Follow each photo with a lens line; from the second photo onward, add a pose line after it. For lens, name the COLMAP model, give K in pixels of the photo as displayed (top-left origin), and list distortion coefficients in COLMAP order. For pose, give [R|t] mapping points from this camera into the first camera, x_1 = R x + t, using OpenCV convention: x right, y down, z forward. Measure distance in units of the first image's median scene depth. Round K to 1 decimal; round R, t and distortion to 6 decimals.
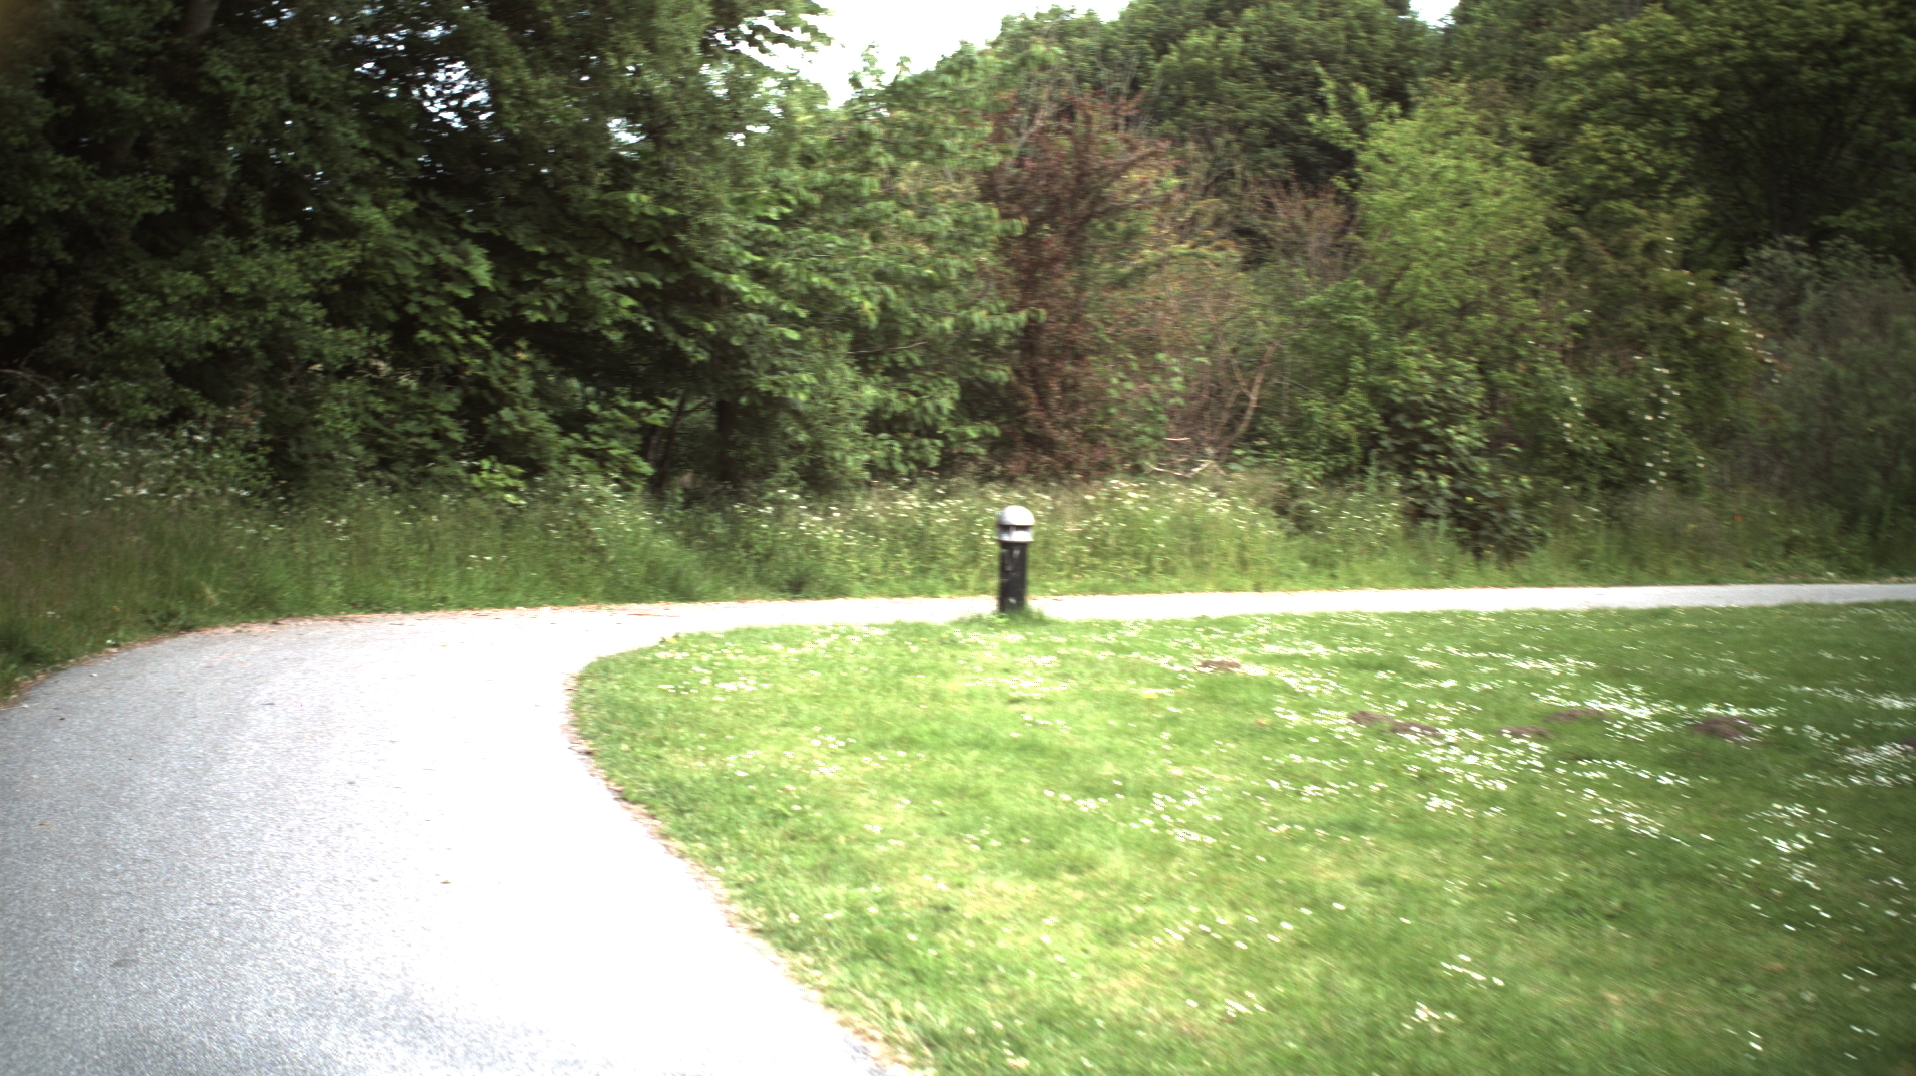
lens RADIAL K [[3372.1, 0, 951.4], [0, 3372.1, 544.6], [0, 0, 1]] dist [-0.266225, 0.000000]
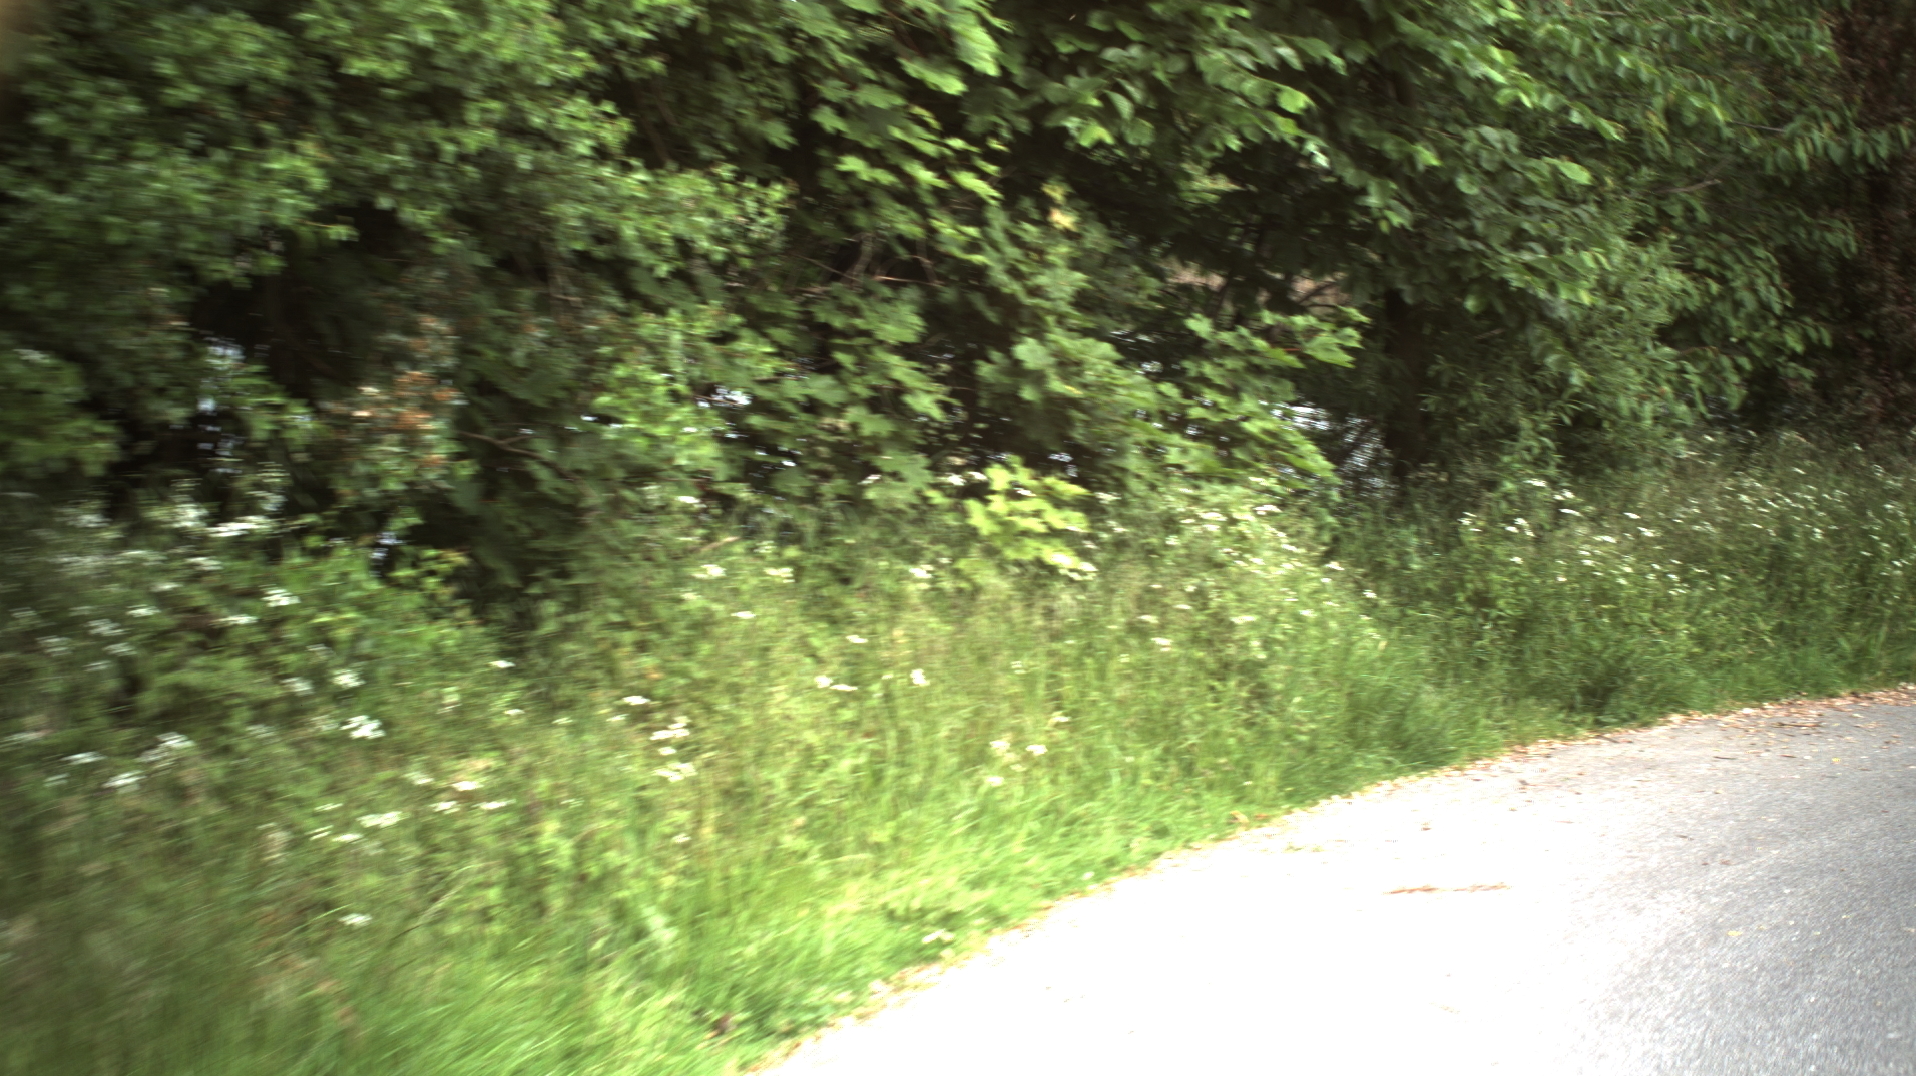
lens RADIAL K [[3372.1, 0, 959.2], [0, 3372.1, 520.8], [0, 0, 1]] dist [-0.266225, 0.000000]
pose [[0.996432, 0.011255, -0.083642, -0.104518], [-0.006699, 0.998489, 0.054547, -0.040801], [0.084130, -0.053792, 0.995002, 0.552079]]
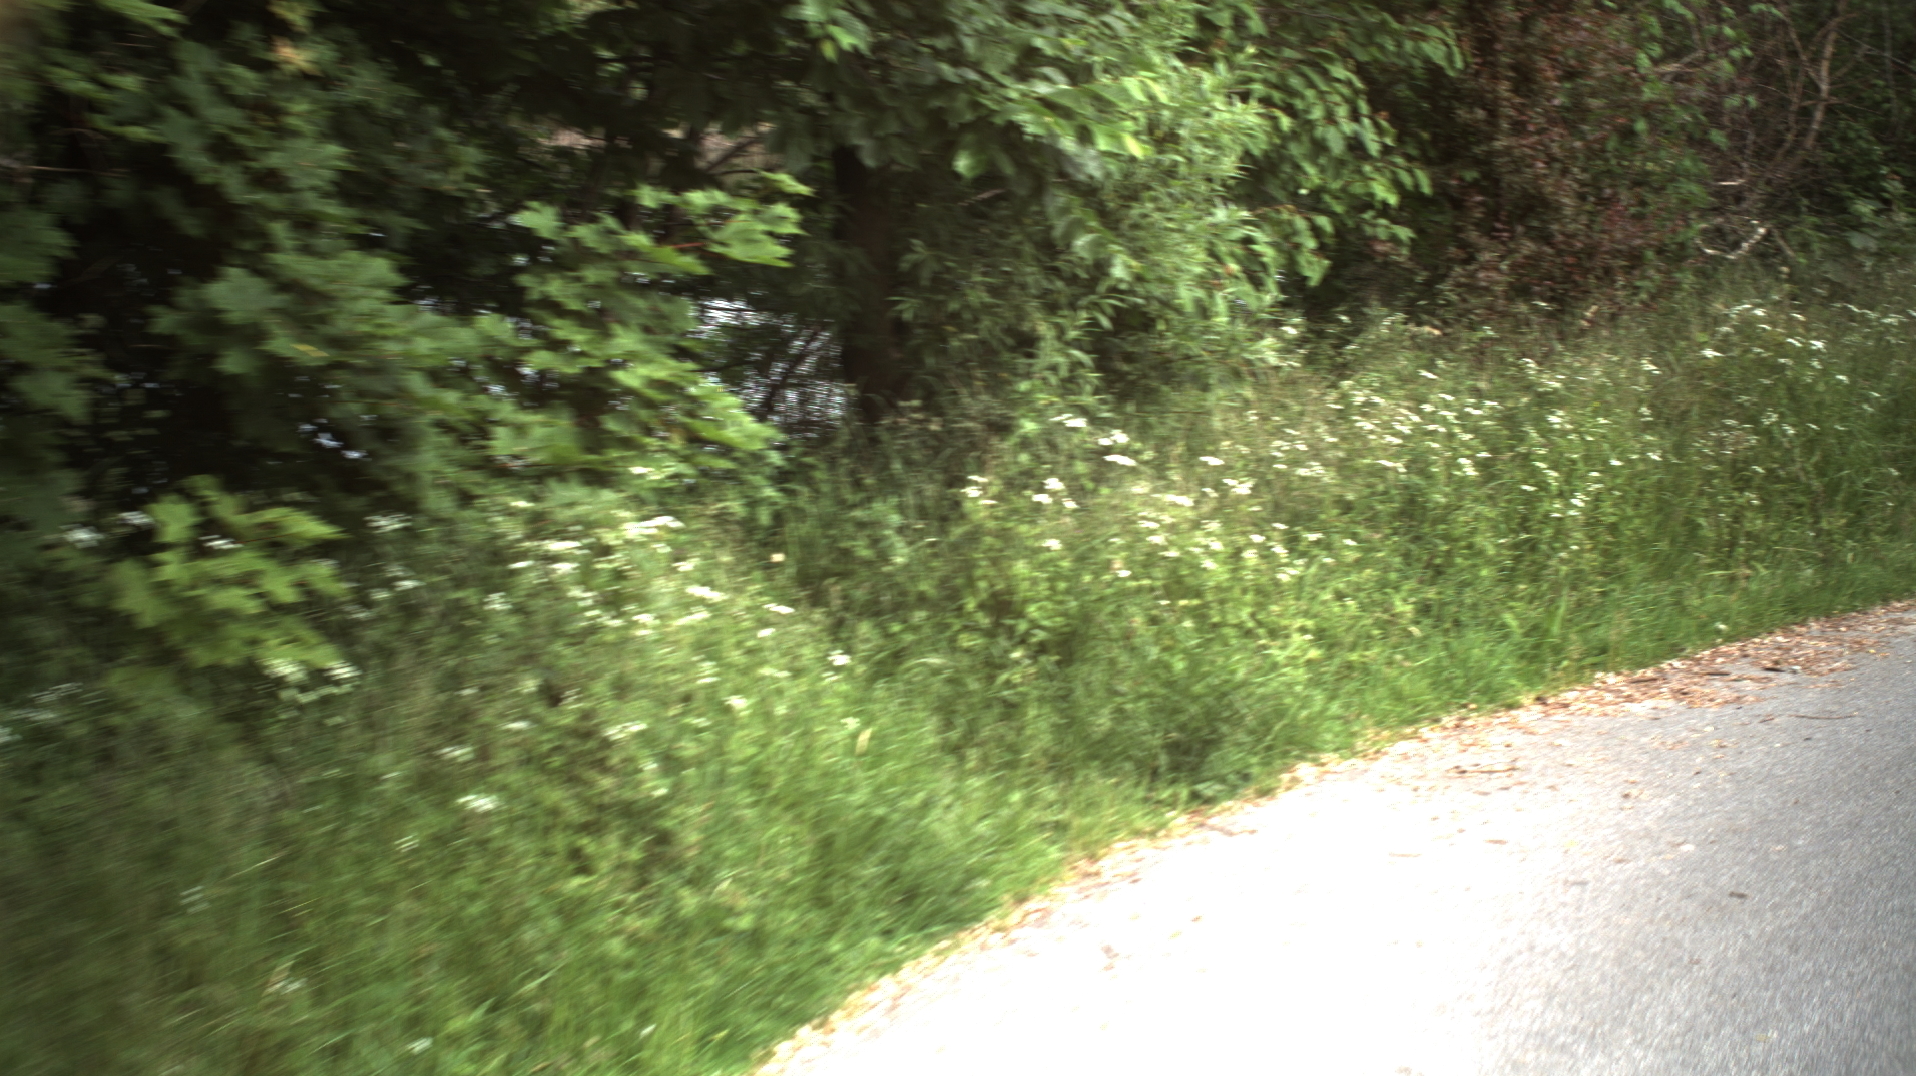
lens RADIAL K [[3372.1, 0, 965.5], [0, 3372.1, 550.0], [0, 0, 1]] dist [-0.266225, 0.000000]
pose [[0.995808, -0.042285, 0.081107, -0.098690], [0.033431, 0.993635, 0.107572, -0.044182], [-0.085139, -0.104409, 0.990883, 0.735995]]
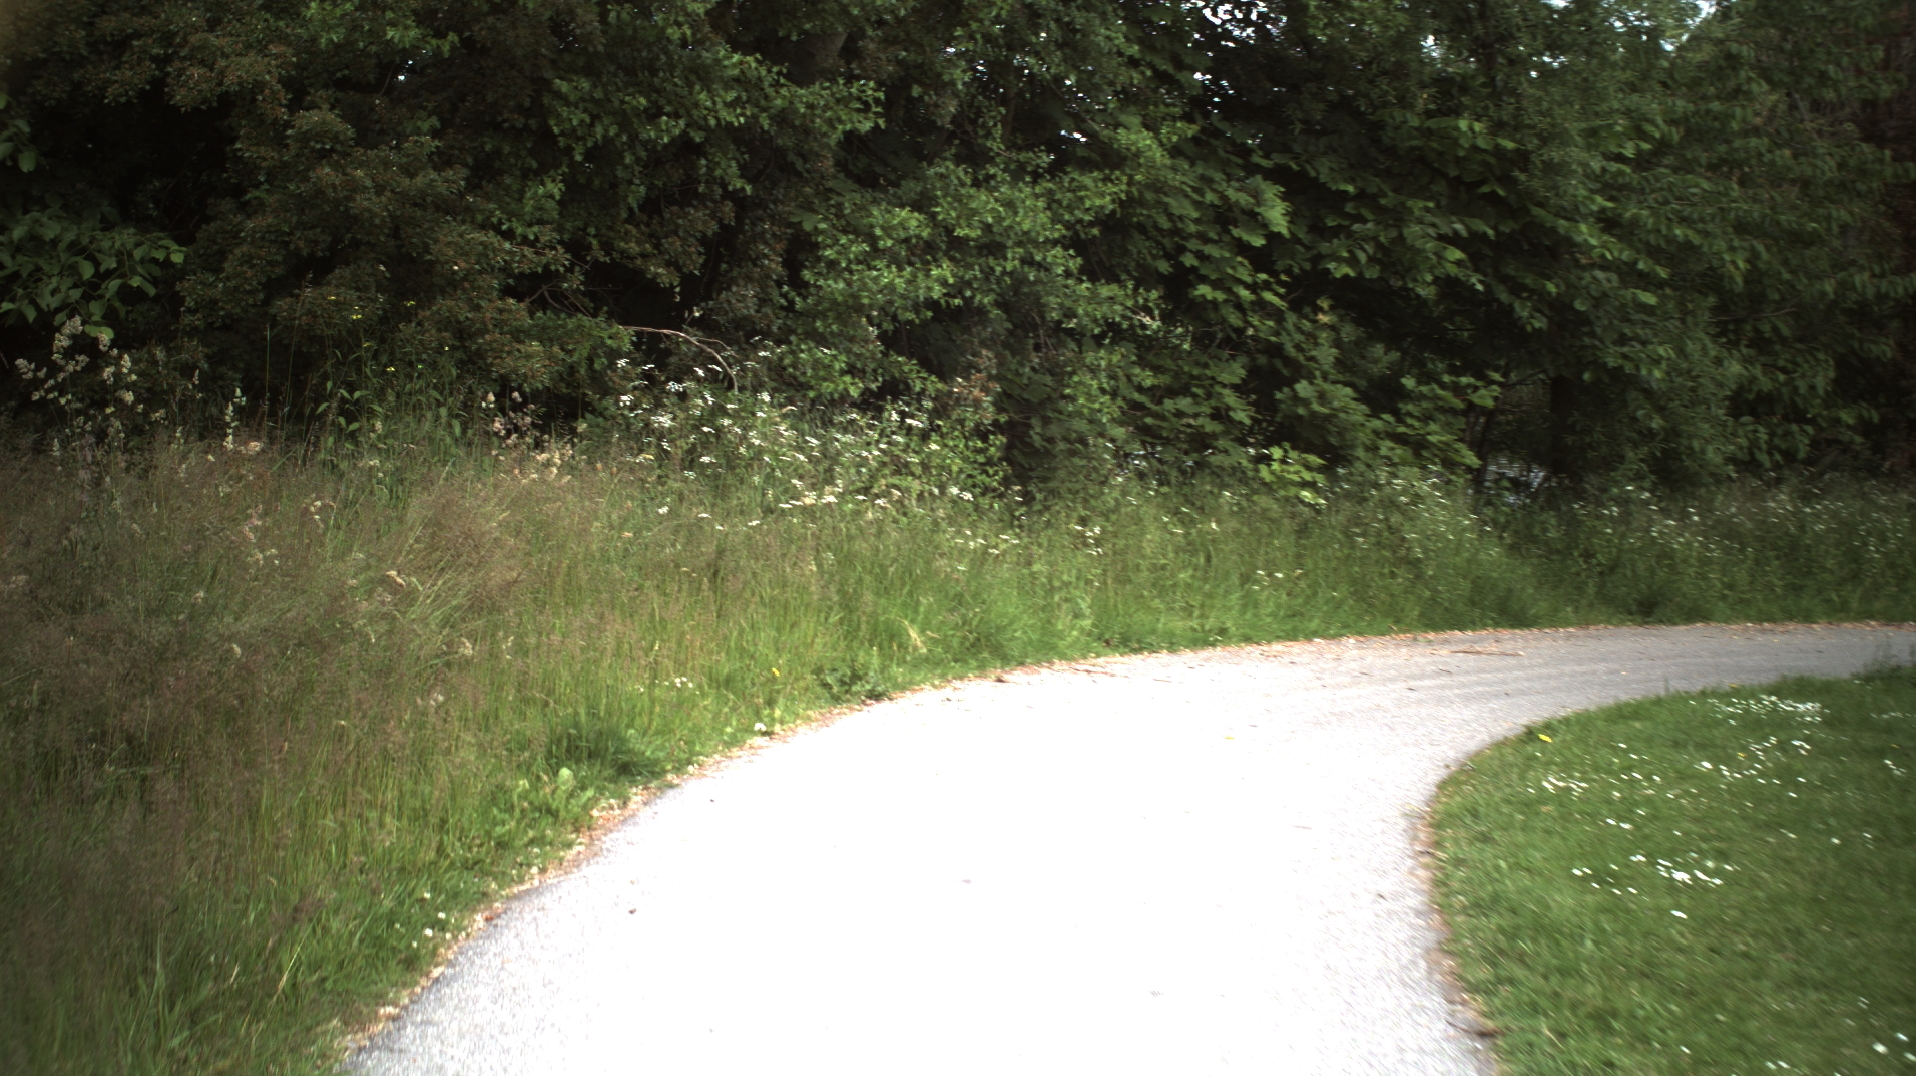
lens RADIAL K [[3372.1, 0, 969.6], [0, 3372.1, 543.7], [0, 0, 1]] dist [-0.266225, 0.000000]
pose [[0.975488, 0.029537, -0.218062, -0.032916], [-0.025794, 0.999467, 0.019992, -0.015925], [0.218536, -0.013877, 0.975730, 0.188884]]
